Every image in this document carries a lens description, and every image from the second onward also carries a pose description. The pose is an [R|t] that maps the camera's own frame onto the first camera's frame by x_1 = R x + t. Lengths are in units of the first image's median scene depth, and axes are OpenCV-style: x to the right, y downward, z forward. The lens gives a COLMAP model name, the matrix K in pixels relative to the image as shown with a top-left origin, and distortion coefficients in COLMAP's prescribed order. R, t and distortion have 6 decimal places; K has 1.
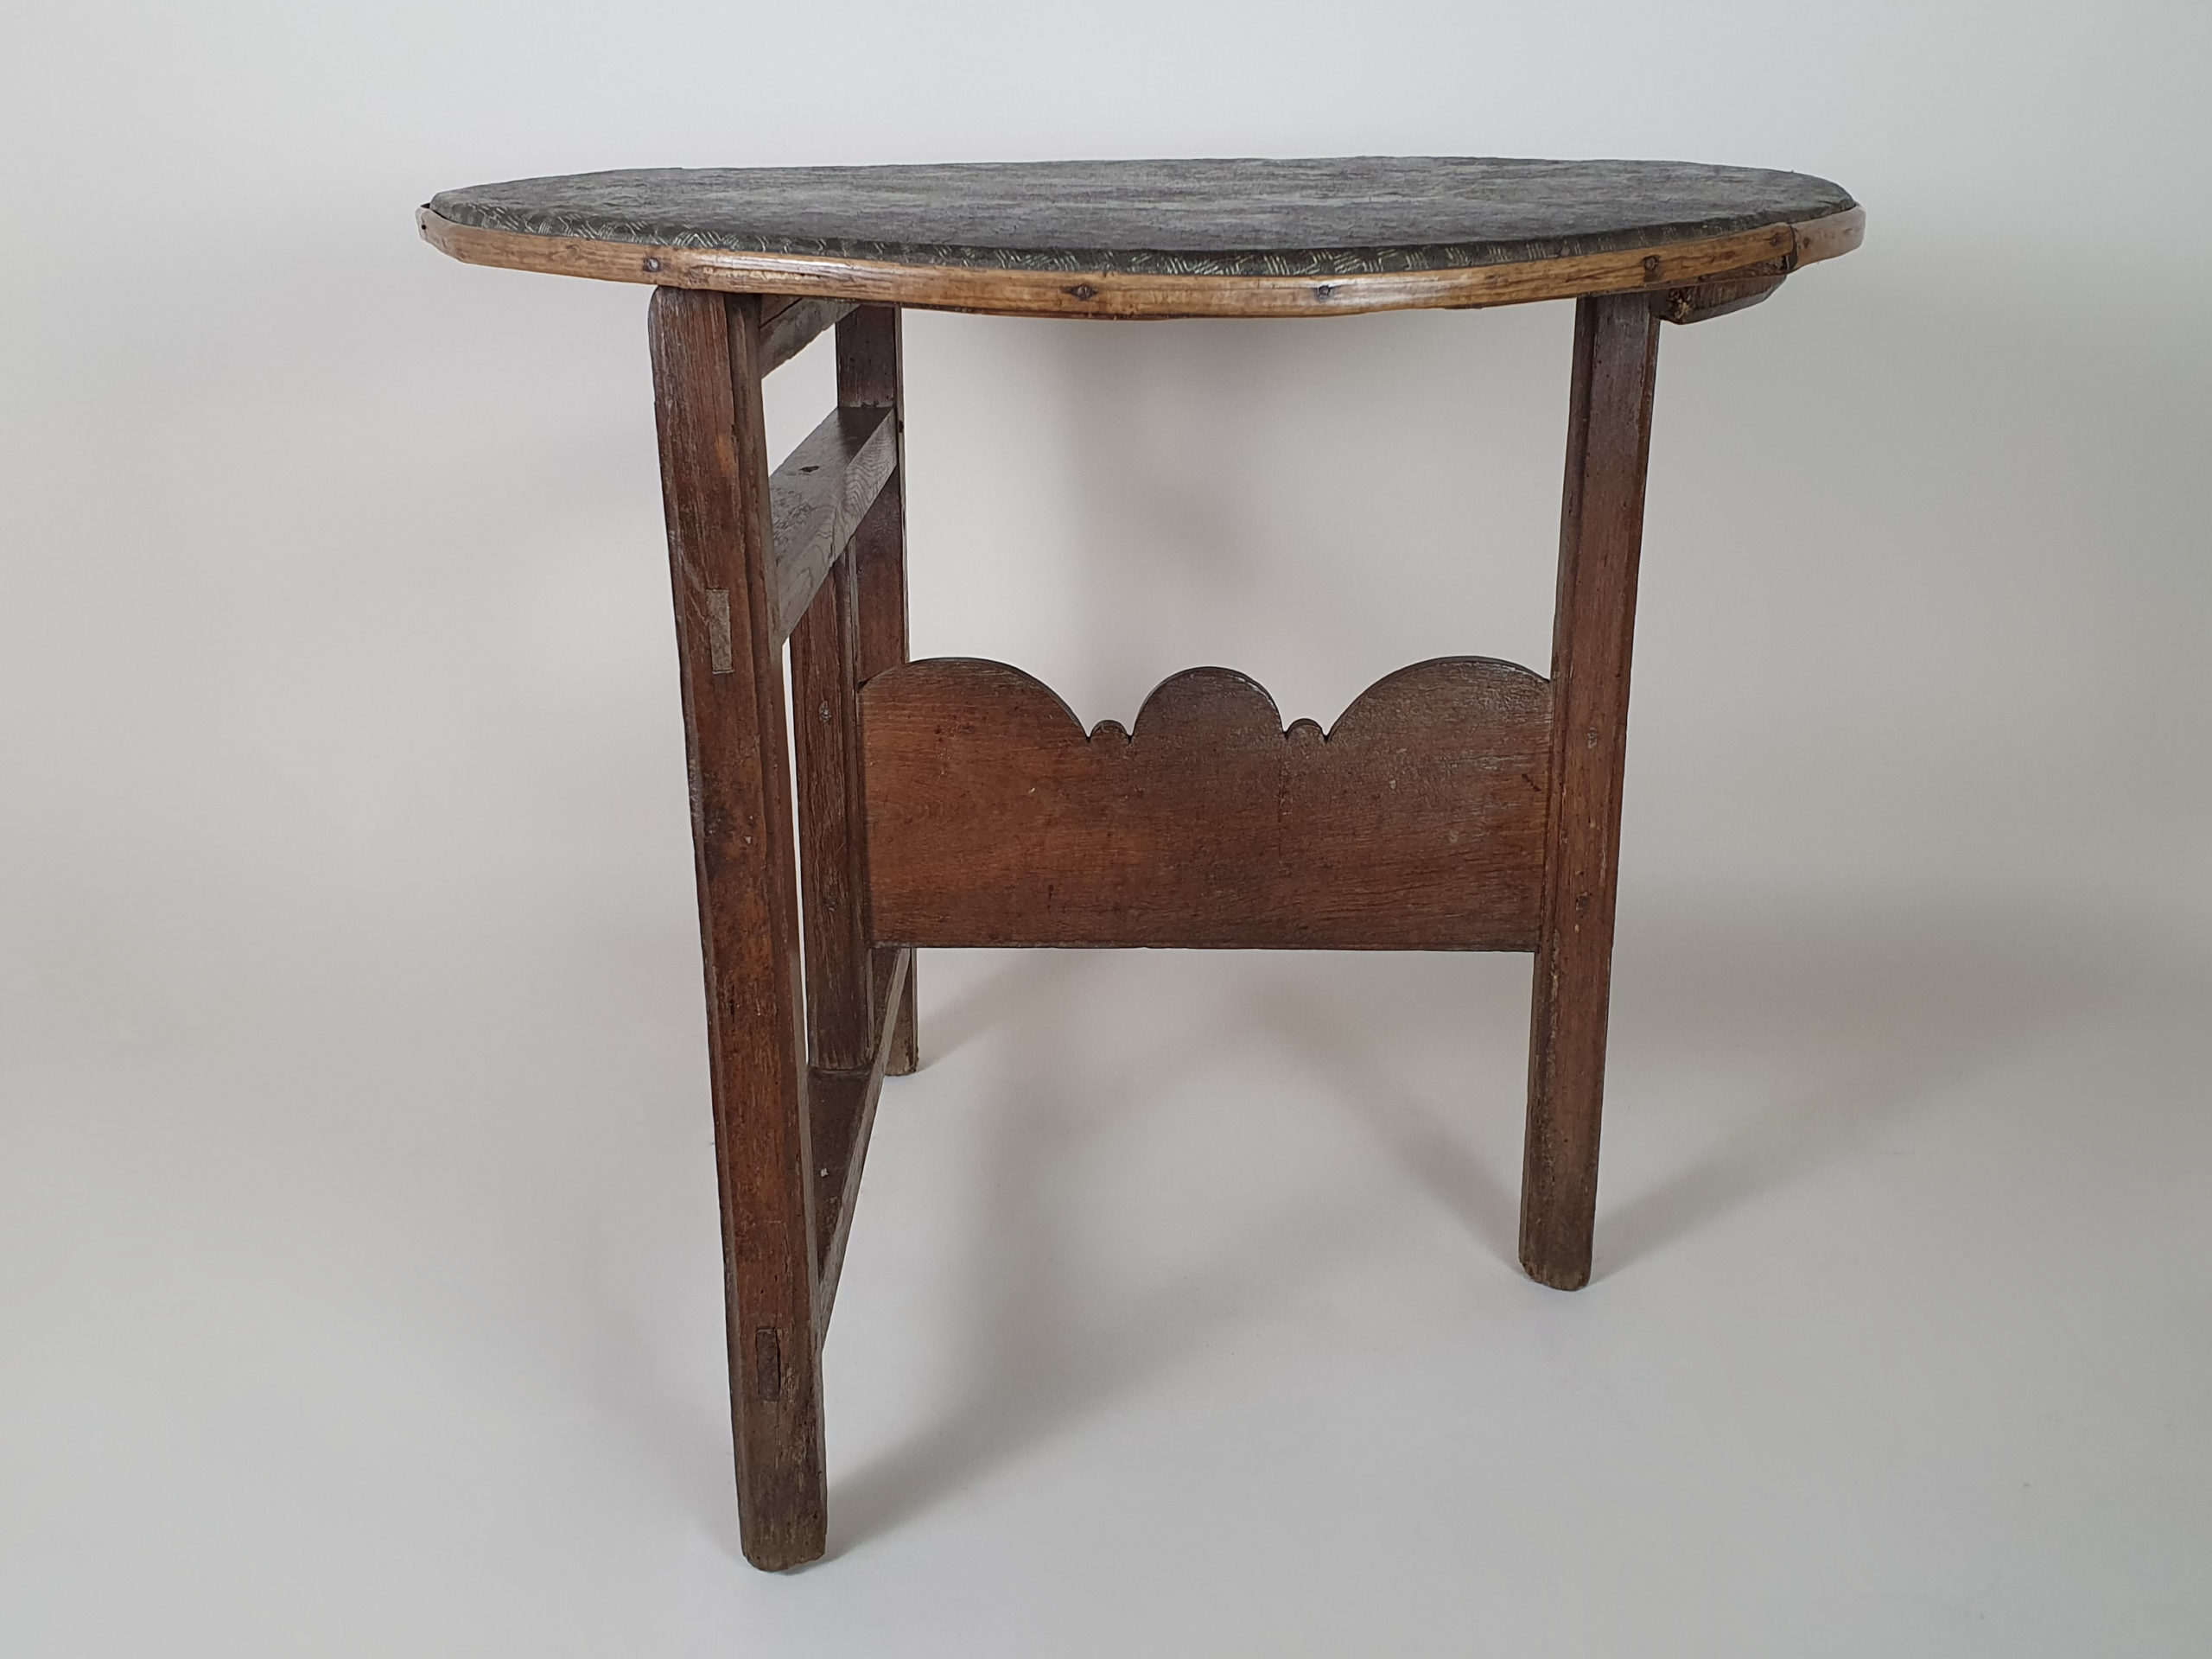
lens RADIAL K [[2123.5, 0, 1079.8], [0, 2123.5, 772.6], [0, 0, 1]] dist [0.308474, -1.146380]
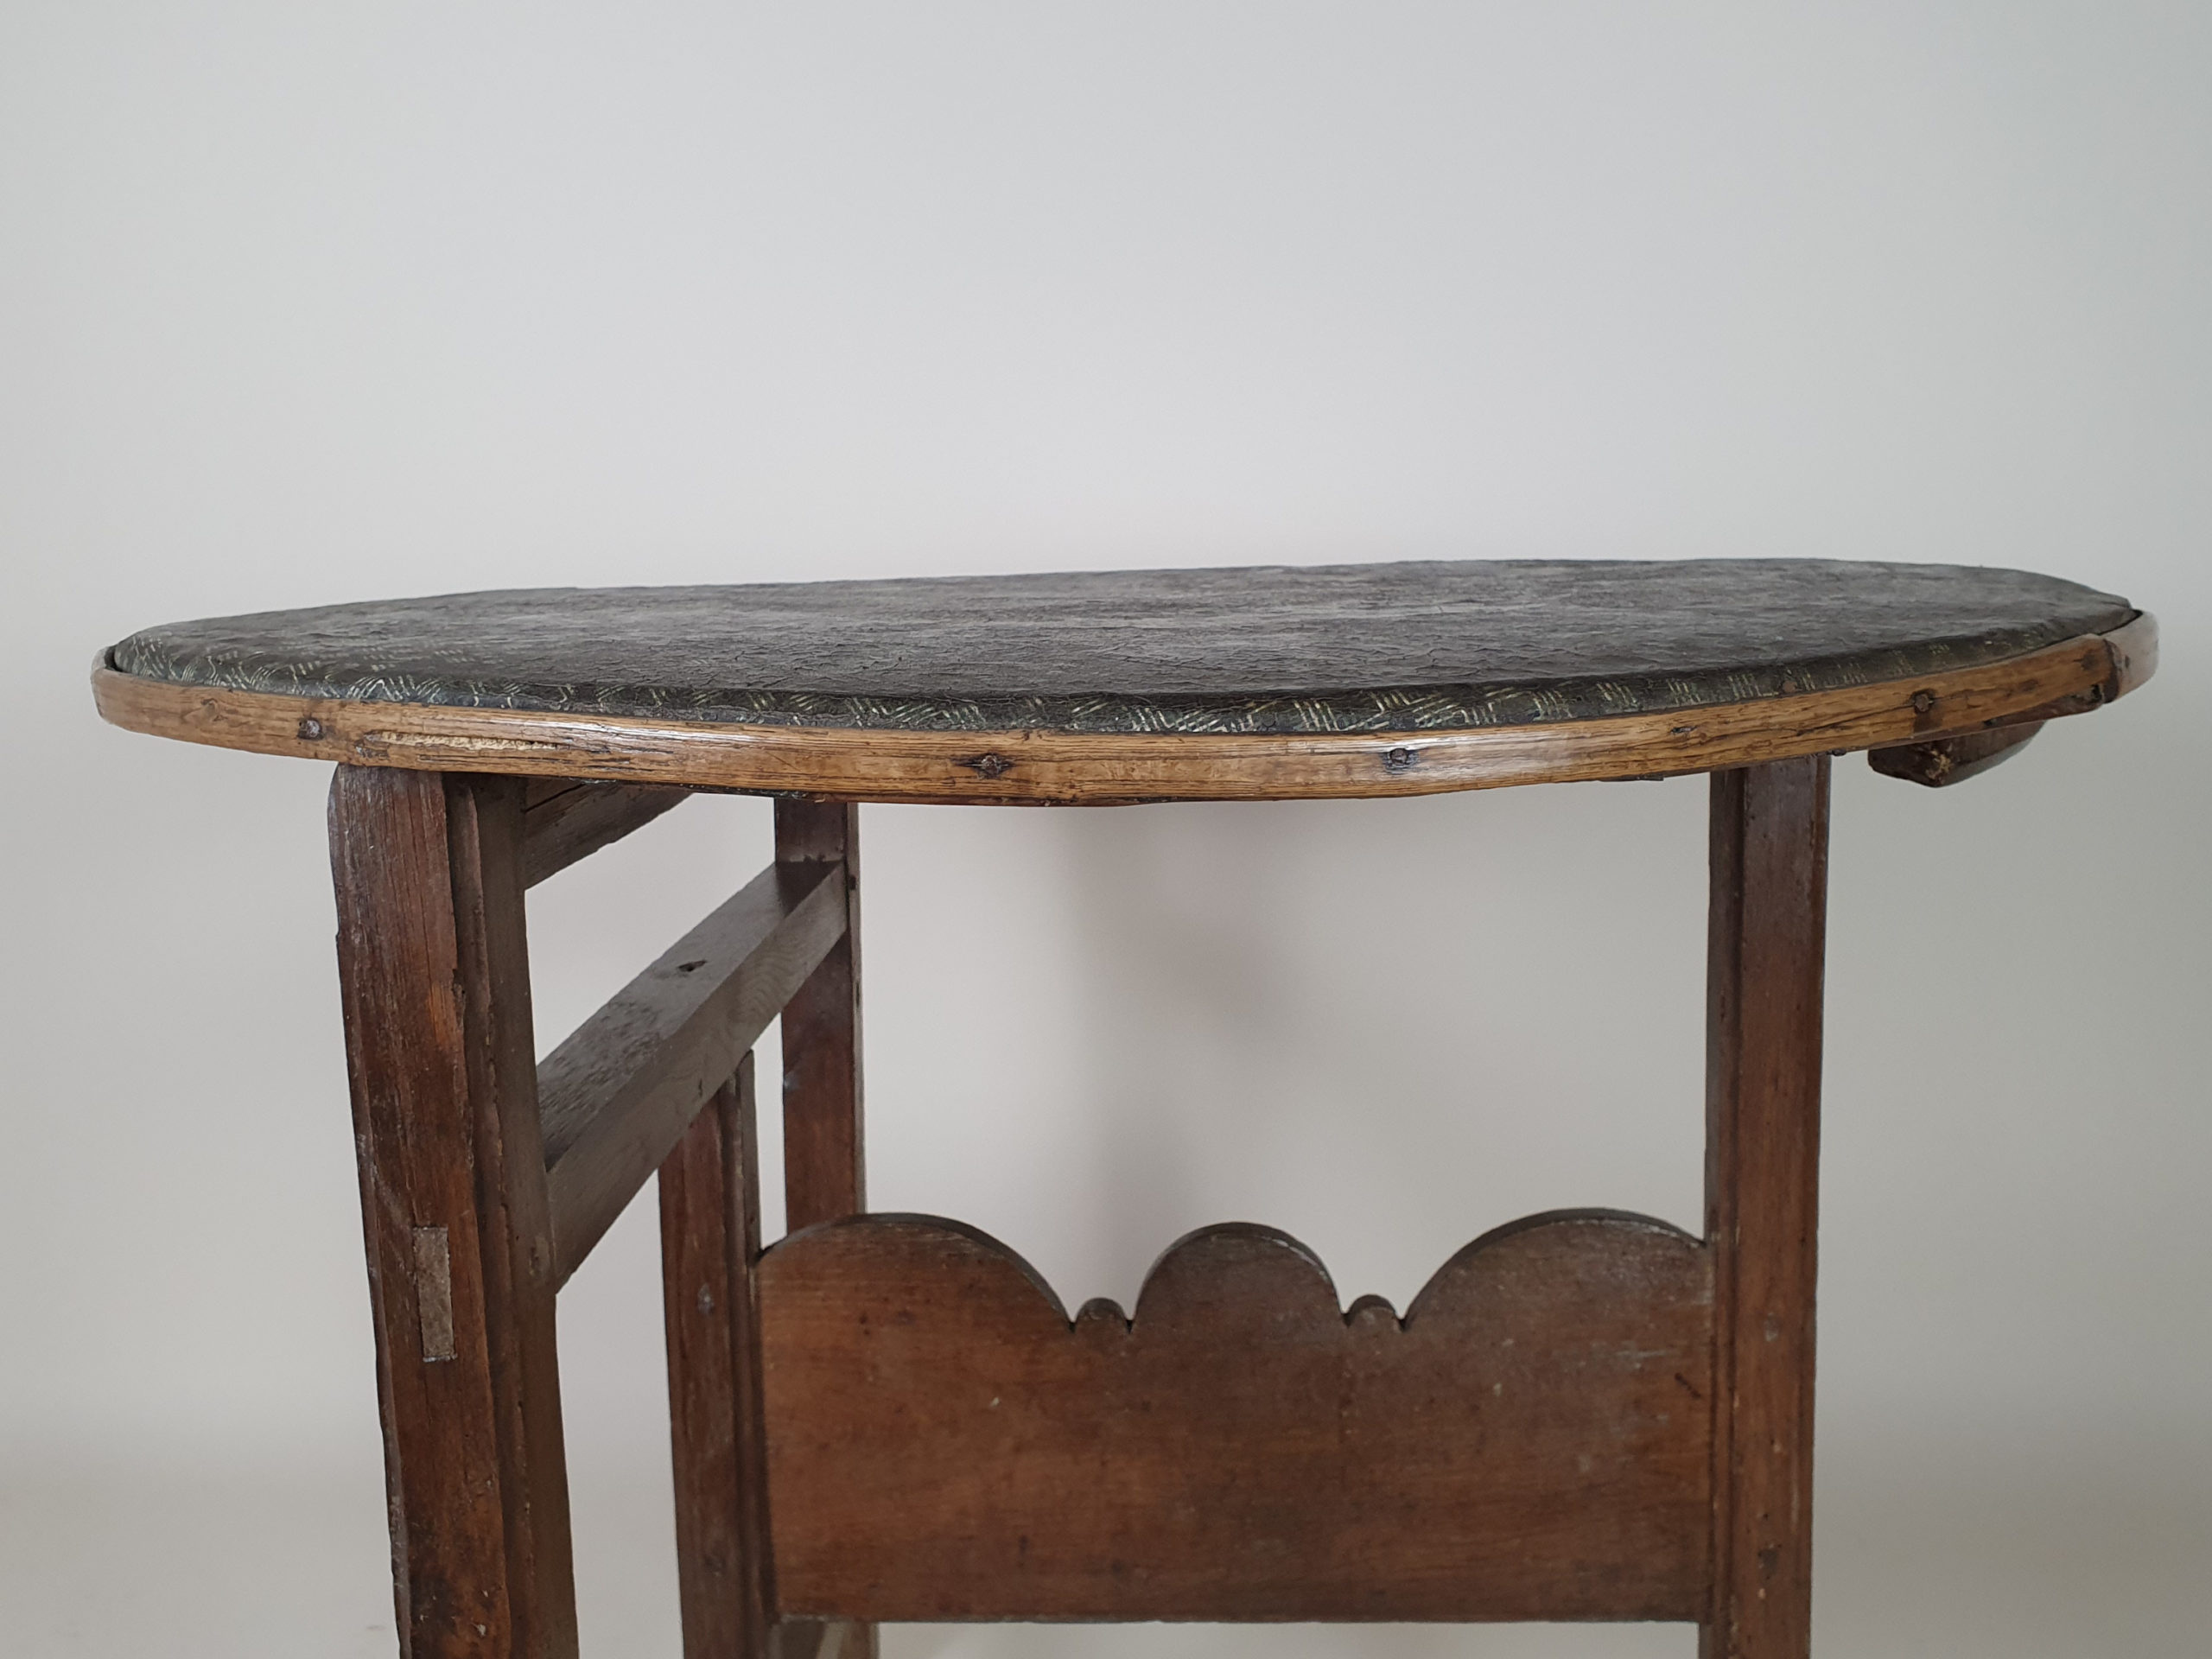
lens RADIAL K [[2123.5, 0, 1079.8], [0, 2123.5, 772.6], [0, 0, 1]] dist [0.308474, -1.146380]
pose [[0.999781, -0.015690, -0.013848, 0.020698], [0.012849, 0.982545, -0.185578, -0.068152], [0.016518, 0.185360, 0.982532, 0.258364]]
